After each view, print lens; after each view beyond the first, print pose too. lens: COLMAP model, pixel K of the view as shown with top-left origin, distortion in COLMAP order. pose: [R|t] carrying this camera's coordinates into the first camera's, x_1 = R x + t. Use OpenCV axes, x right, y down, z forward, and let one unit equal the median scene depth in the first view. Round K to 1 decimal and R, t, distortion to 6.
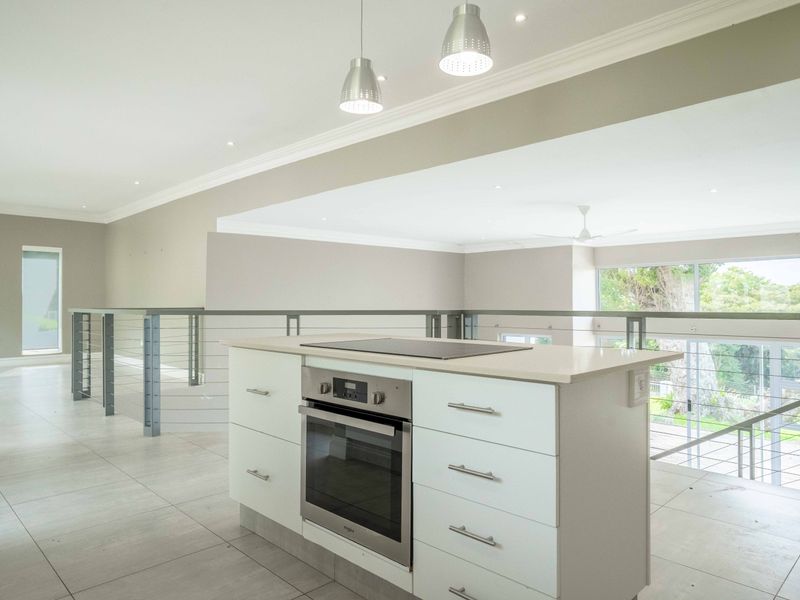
lens RADIAL K [[542.0, 0, 403.8], [0, 542.0, 302.3], [0, 0, 1]] dist [-0.033454, 0.047320]
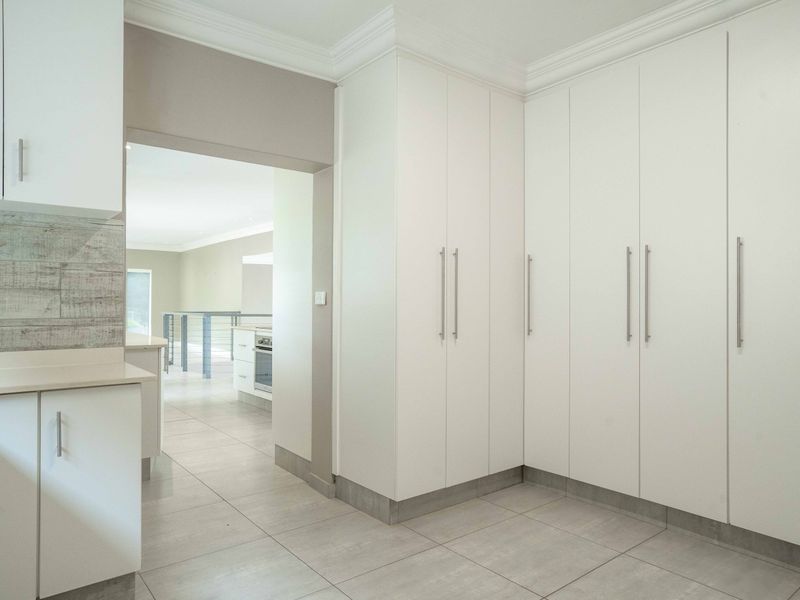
lens RADIAL K [[542.0, 0, 403.8], [0, 542.0, 302.3], [0, 0, 1]] dist [-0.033454, 0.047320]
pose [[0.994910, 0.005558, -0.100616, 0.383450], [-0.006030, 0.999972, -0.004394, -0.019516], [0.100589, 0.004978, 0.994916, -0.764469]]
